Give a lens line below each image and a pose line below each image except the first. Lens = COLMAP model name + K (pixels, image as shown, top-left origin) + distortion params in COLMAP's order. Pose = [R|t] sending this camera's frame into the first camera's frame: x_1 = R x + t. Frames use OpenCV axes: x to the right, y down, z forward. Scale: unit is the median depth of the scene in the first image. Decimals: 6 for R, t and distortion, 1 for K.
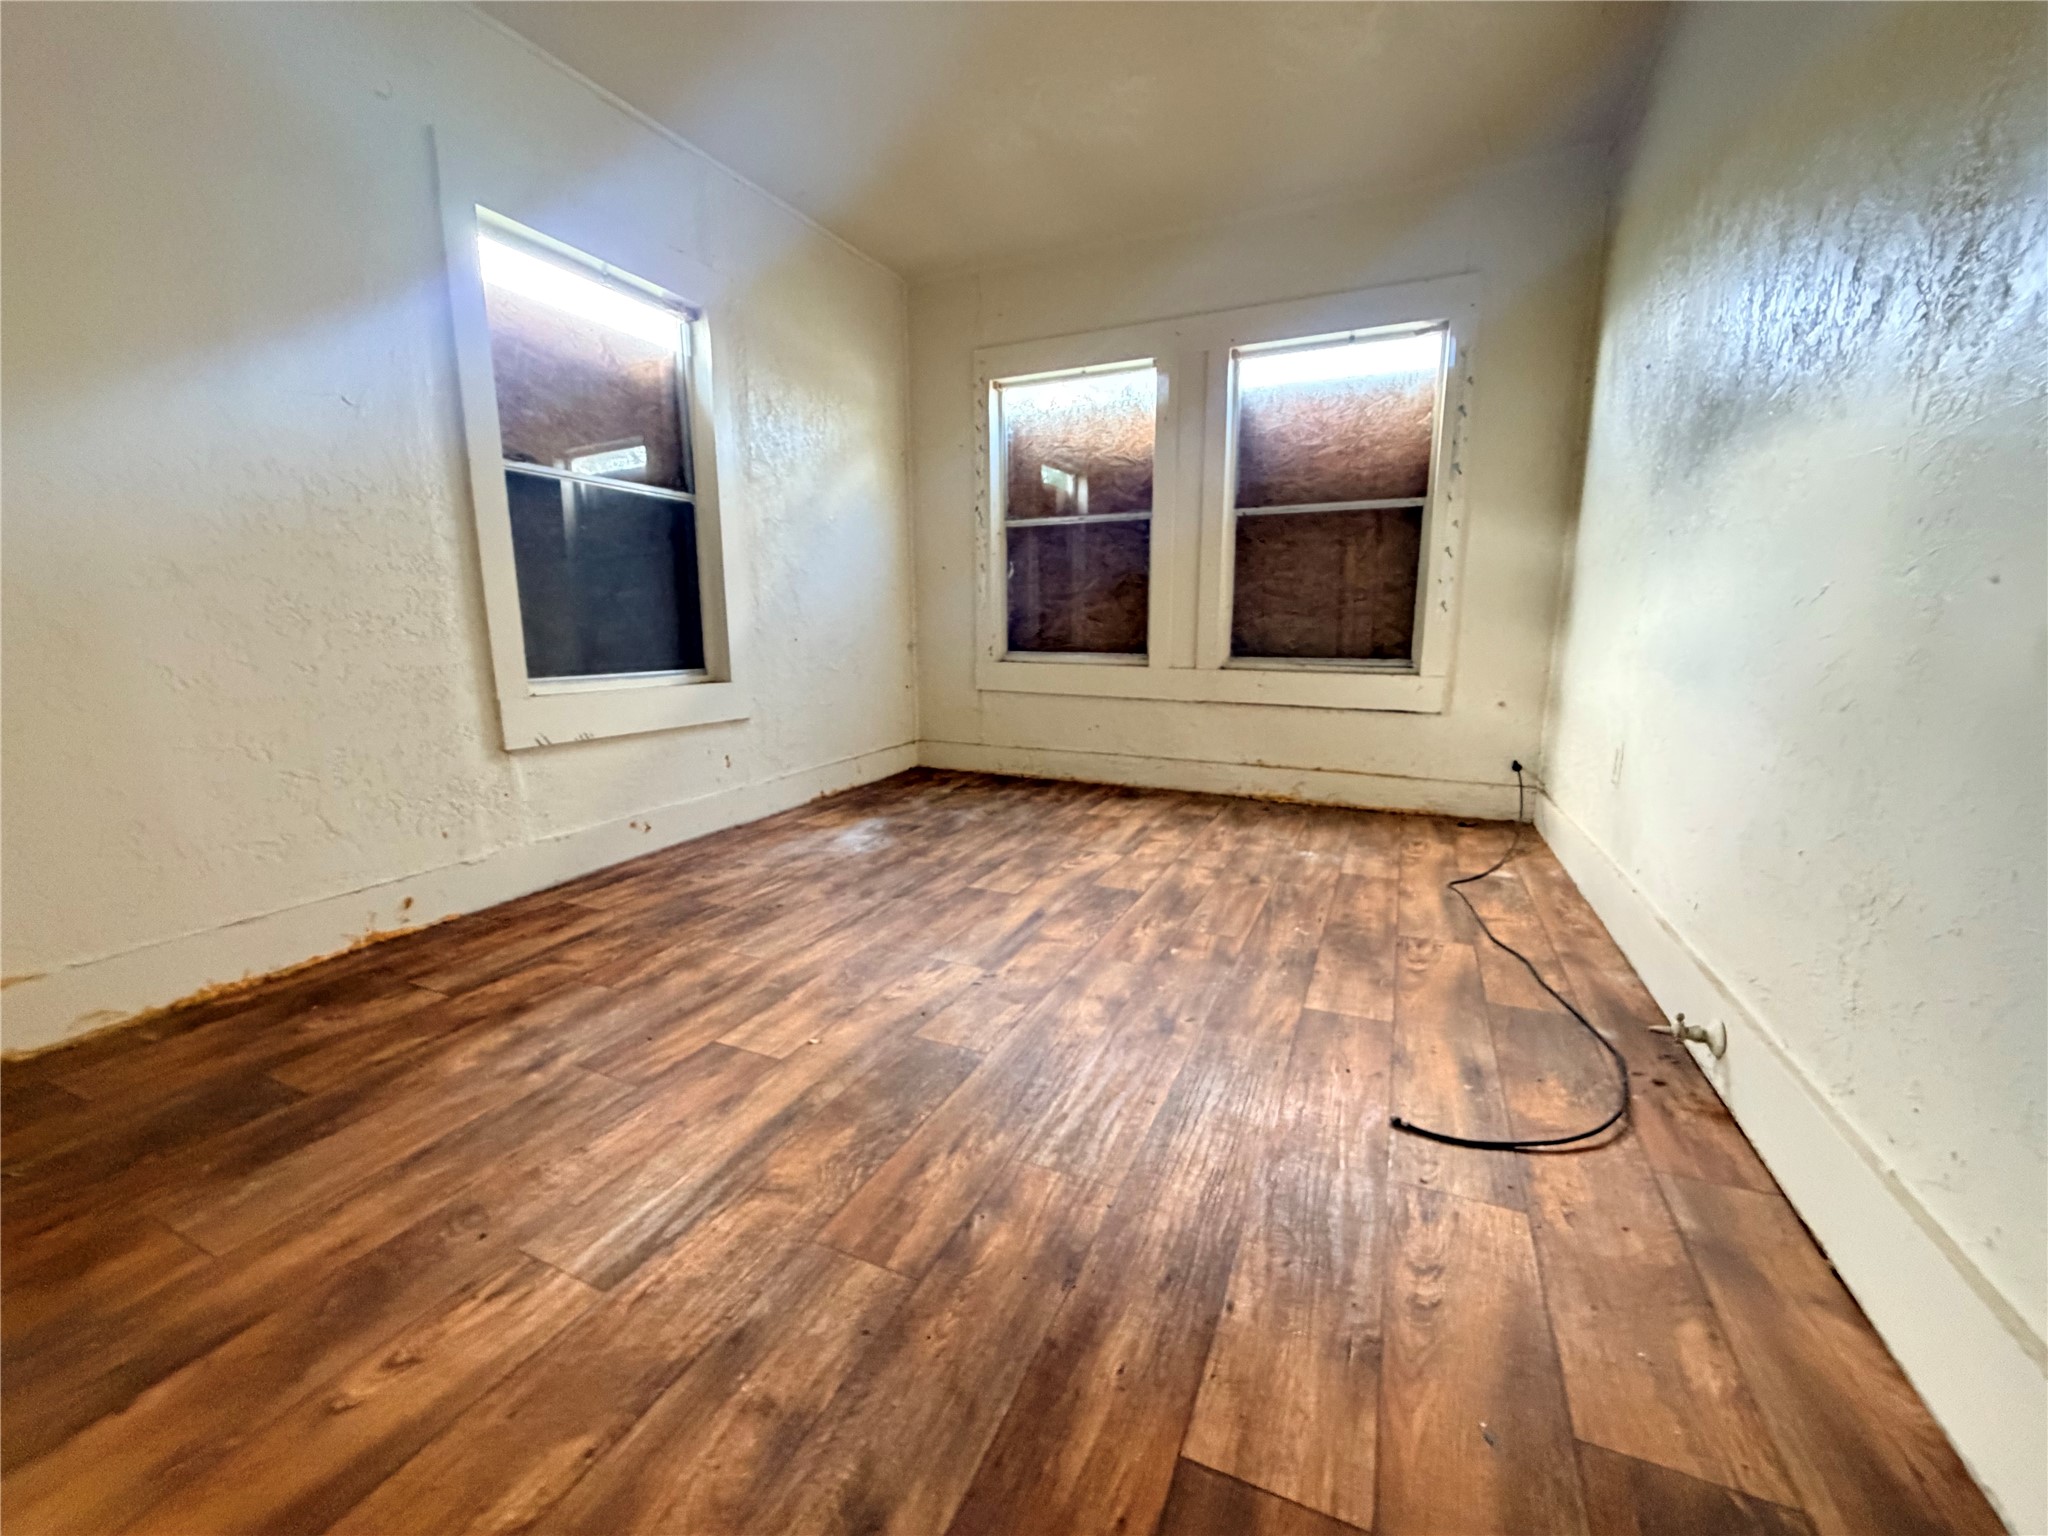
lens RADIAL K [[819.0, 0, 1012.8], [0, 819.0, 763.2], [0, 0, 1]] dist [-0.000661, -0.000173]
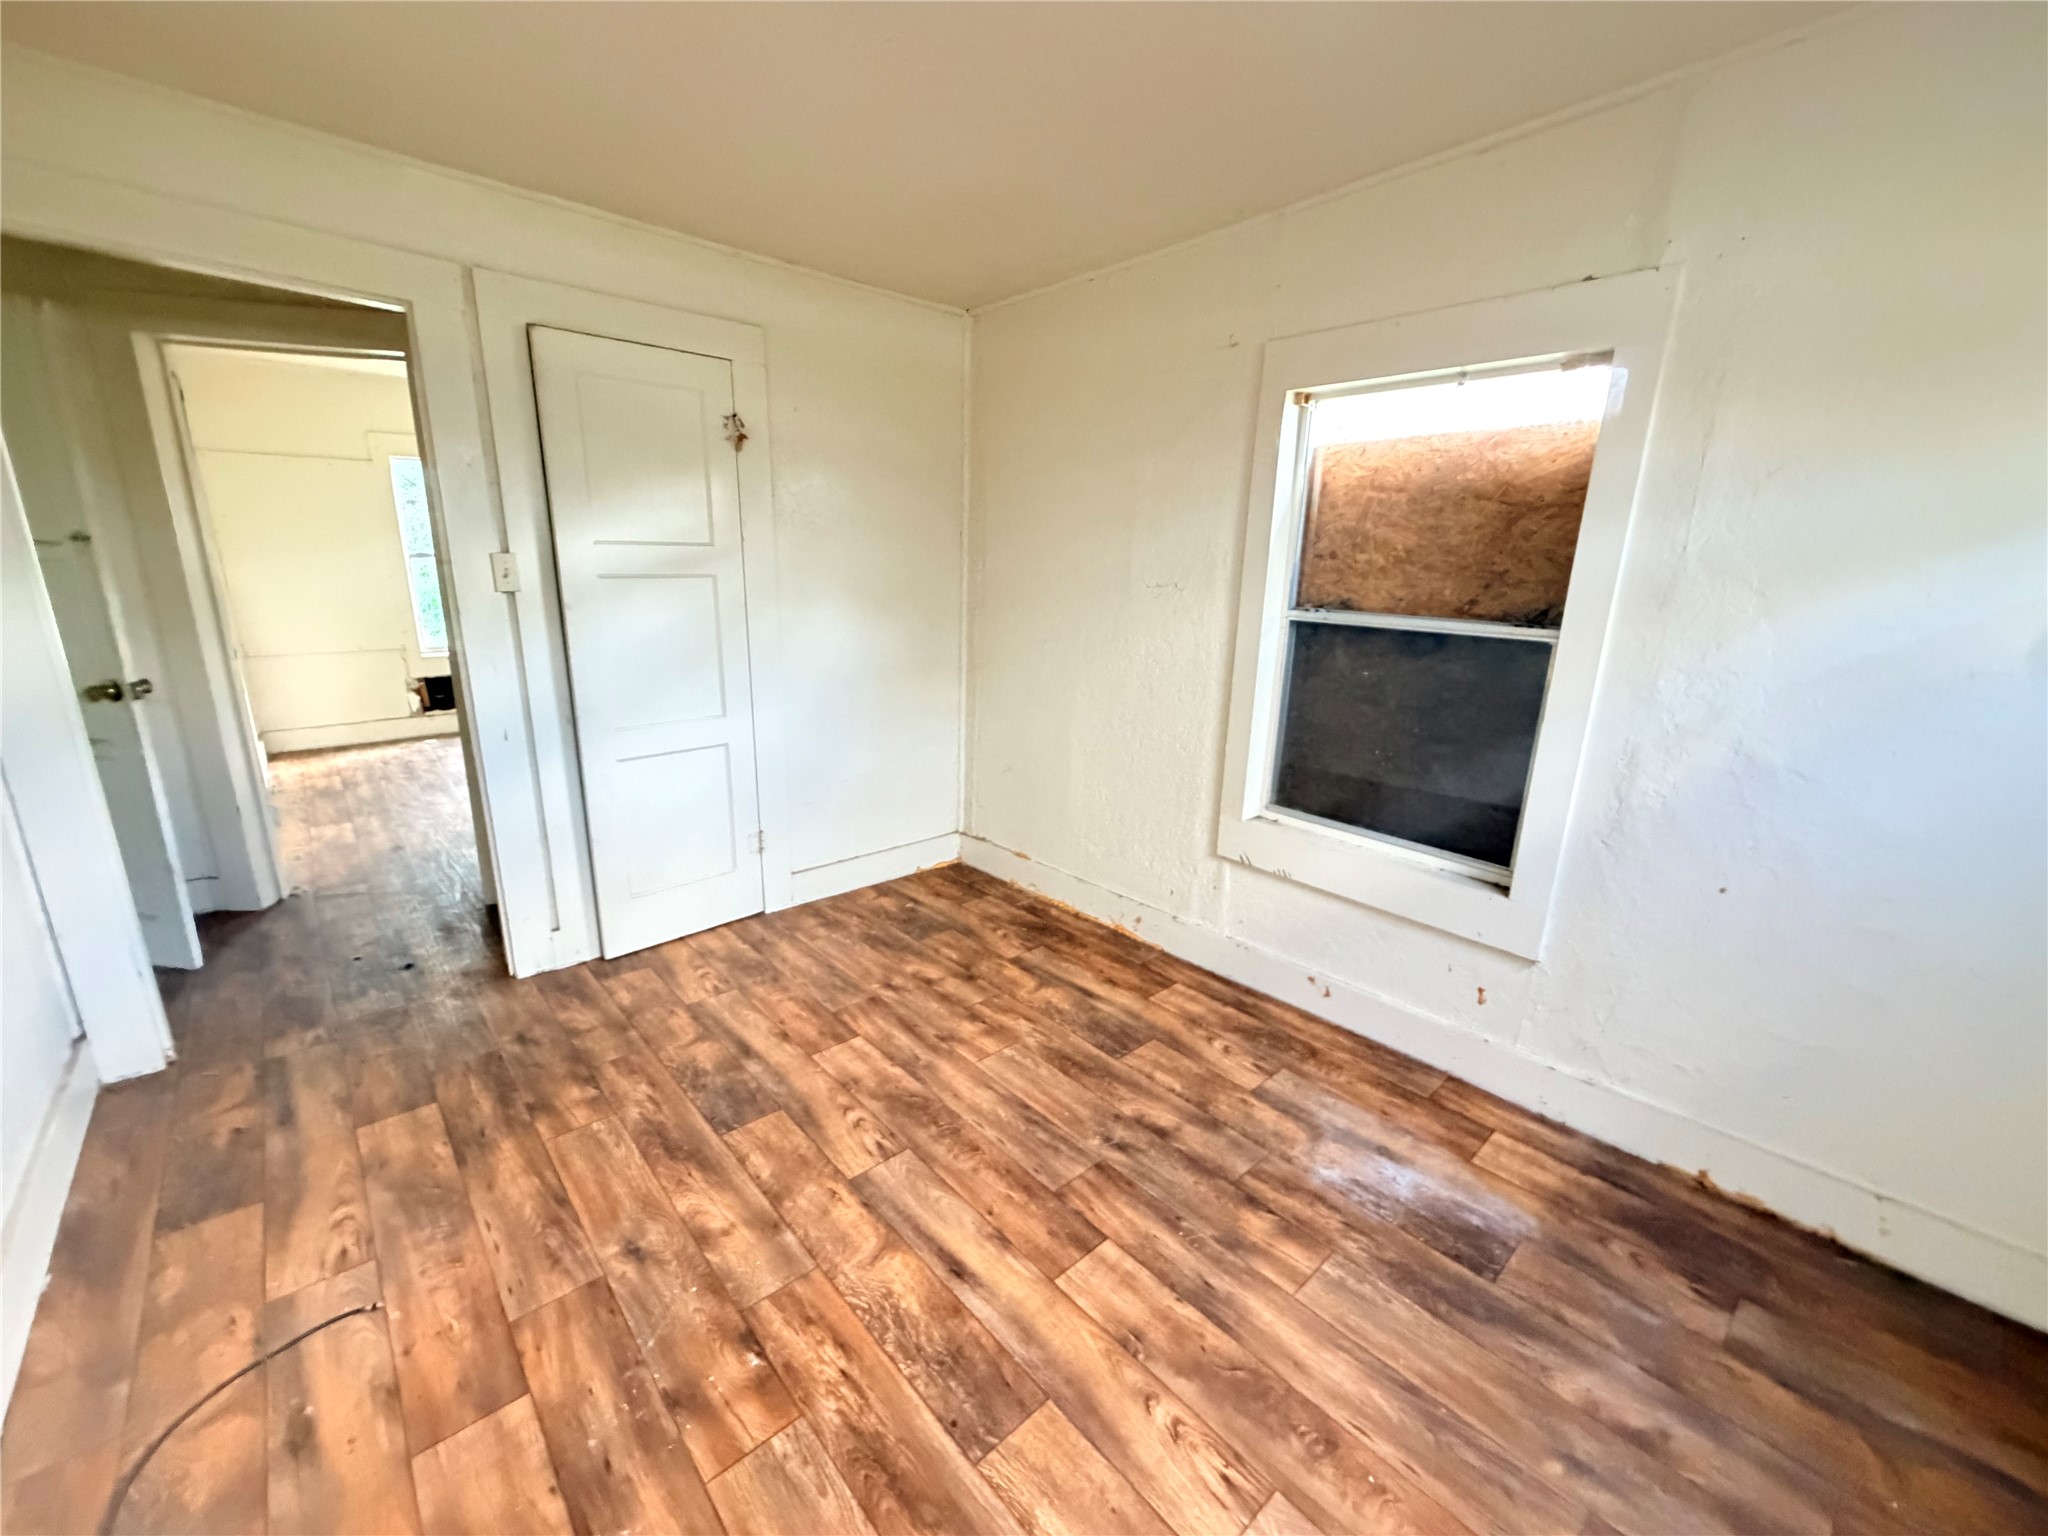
lens RADIAL K [[819.0, 0, 1012.8], [0, 819.0, 763.2], [0, 0, 1]] dist [-0.000661, -0.000173]
pose [[-0.389395, 0.222511, -0.893790, 0.614911], [-0.173727, 0.935221, 0.308512, -0.520376], [0.904539, 0.275409, -0.325514, 1.235054]]
